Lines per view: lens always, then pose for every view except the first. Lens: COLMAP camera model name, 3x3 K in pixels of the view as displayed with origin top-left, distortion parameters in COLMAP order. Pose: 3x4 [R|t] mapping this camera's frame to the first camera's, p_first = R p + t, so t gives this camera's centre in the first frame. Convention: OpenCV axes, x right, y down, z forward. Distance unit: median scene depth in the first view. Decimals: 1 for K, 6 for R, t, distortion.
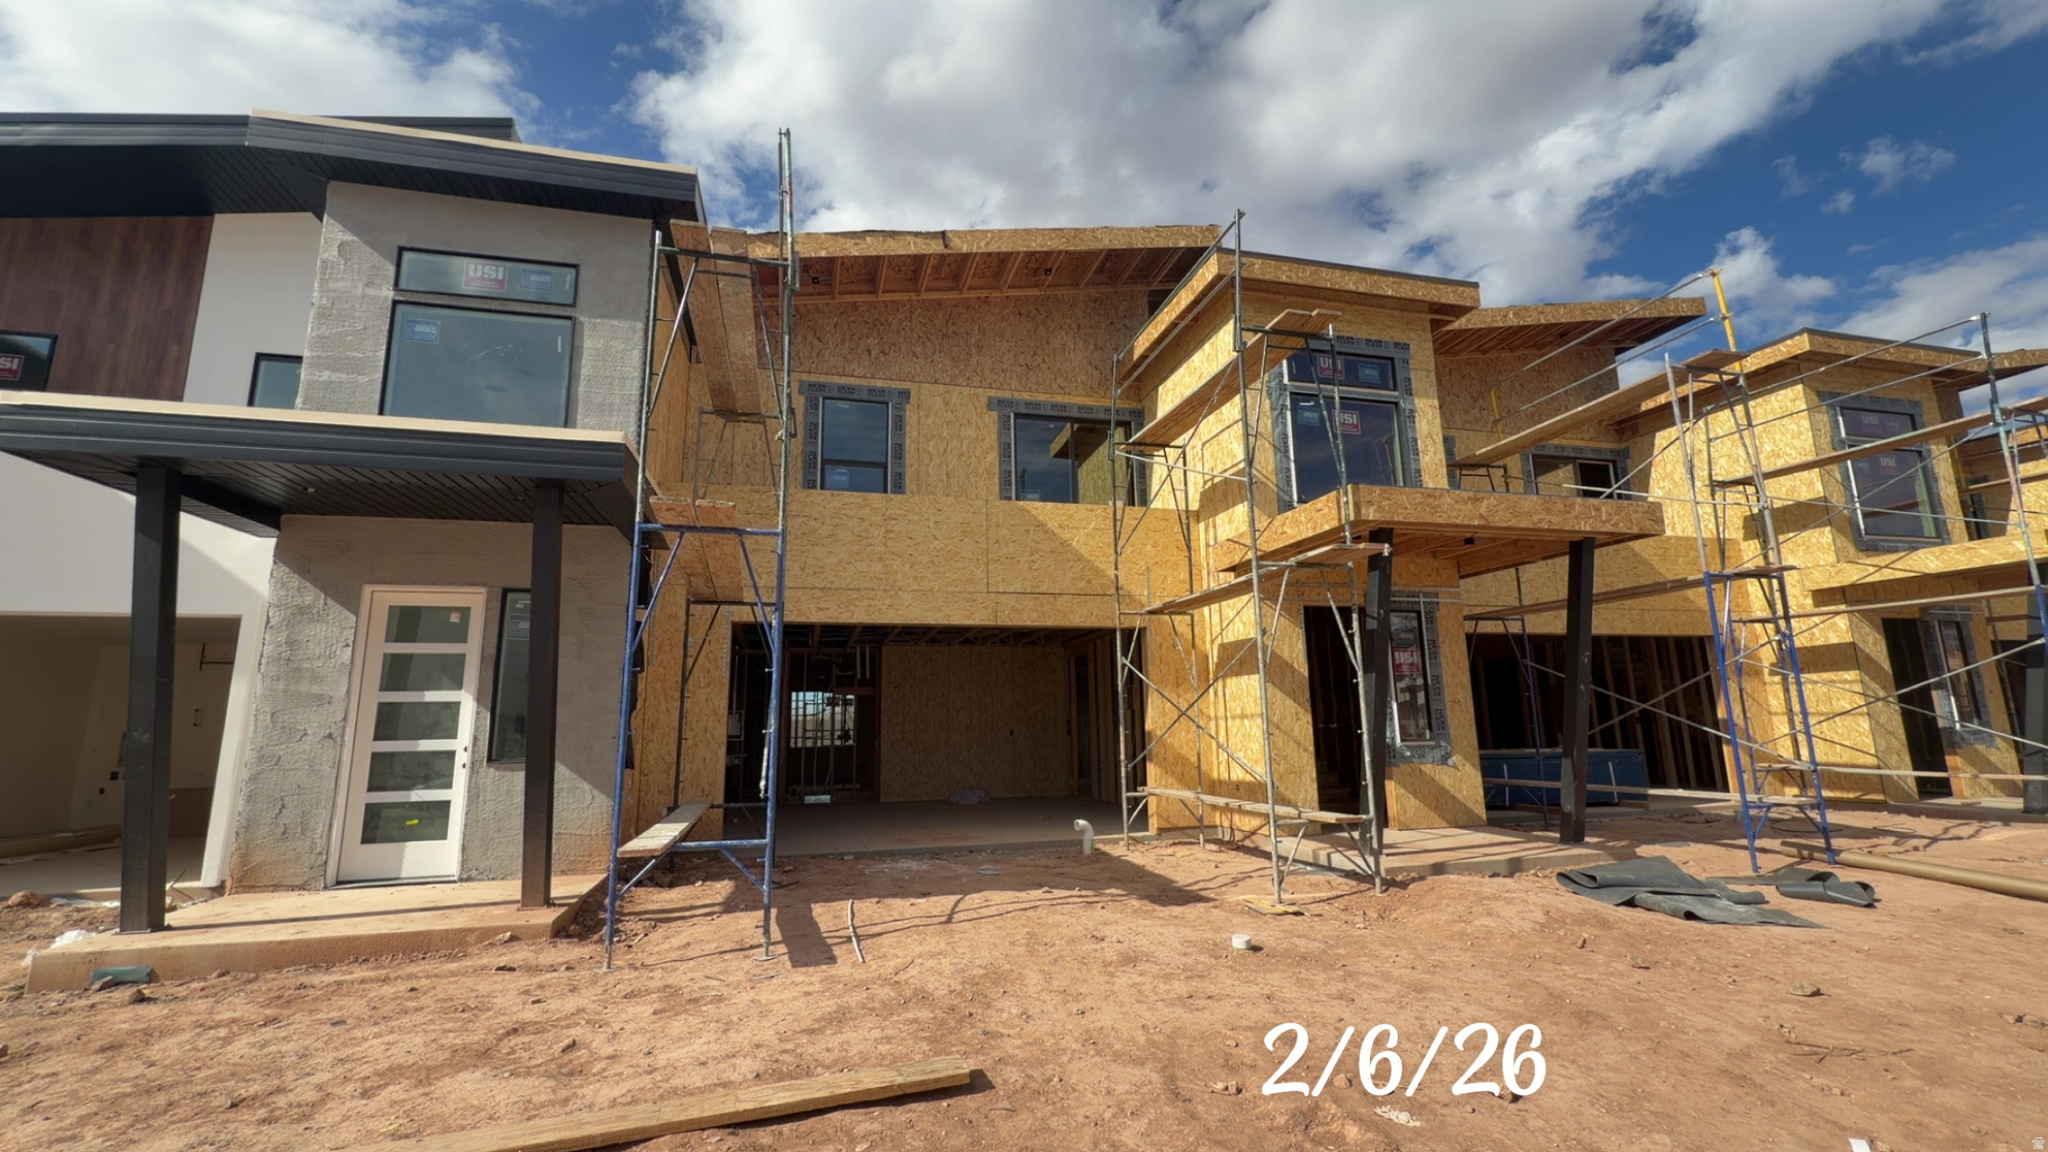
lens RADIAL K [[858.2, 0, 1033.4], [0, 858.2, 568.3], [0, 0, 1]] dist [-0.002661, -0.000197]
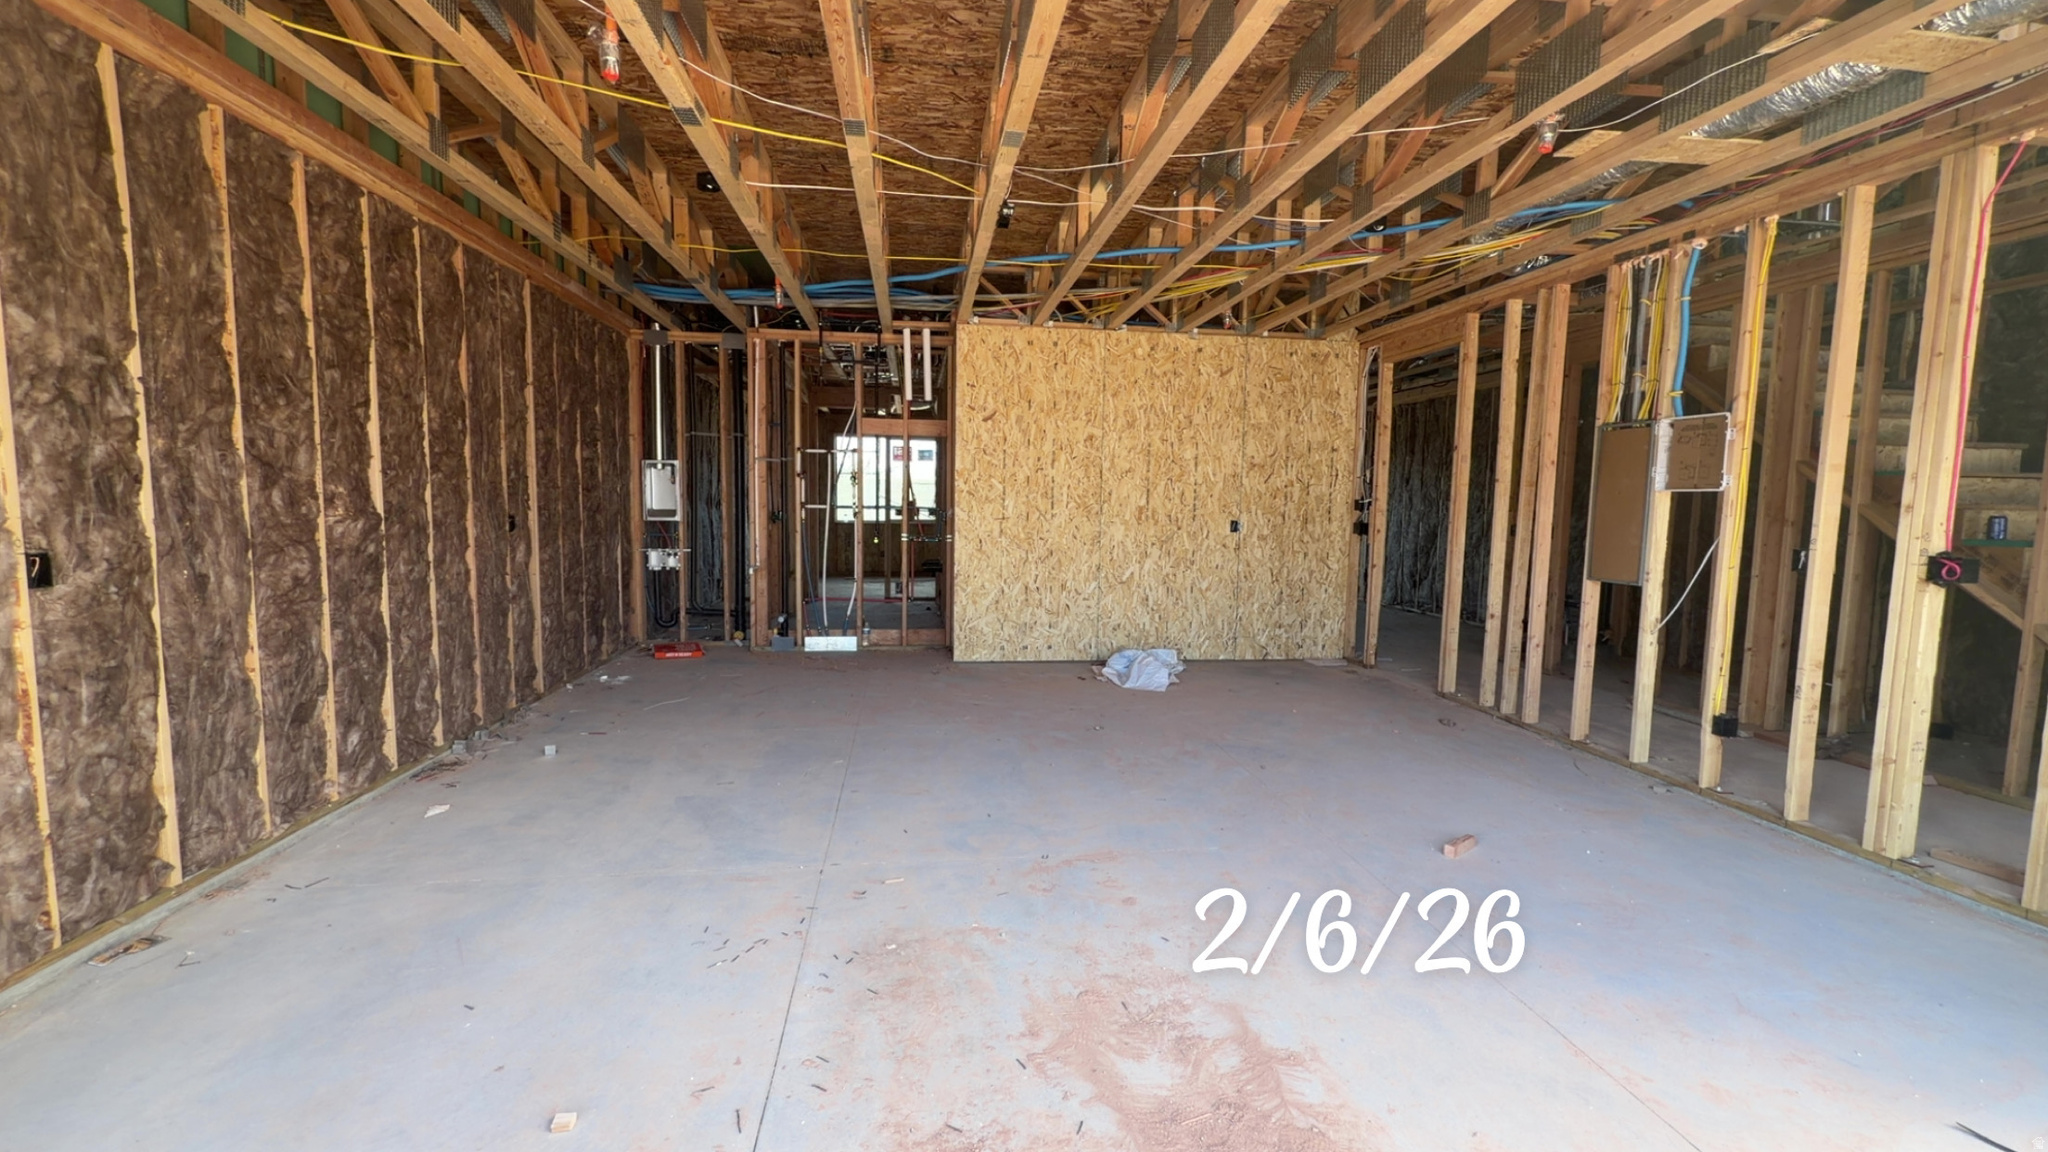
lens RADIAL K [[858.2, 0, 1017.8], [0, 858.2, 579.7], [0, 0, 1]] dist [-0.002661, -0.000197]
pose [[0.995532, 0.039800, -0.085631, -0.081713], [-0.015513, 0.963448, 0.267446, 0.079040], [0.093145, -0.264923, 0.959760, 0.436521]]
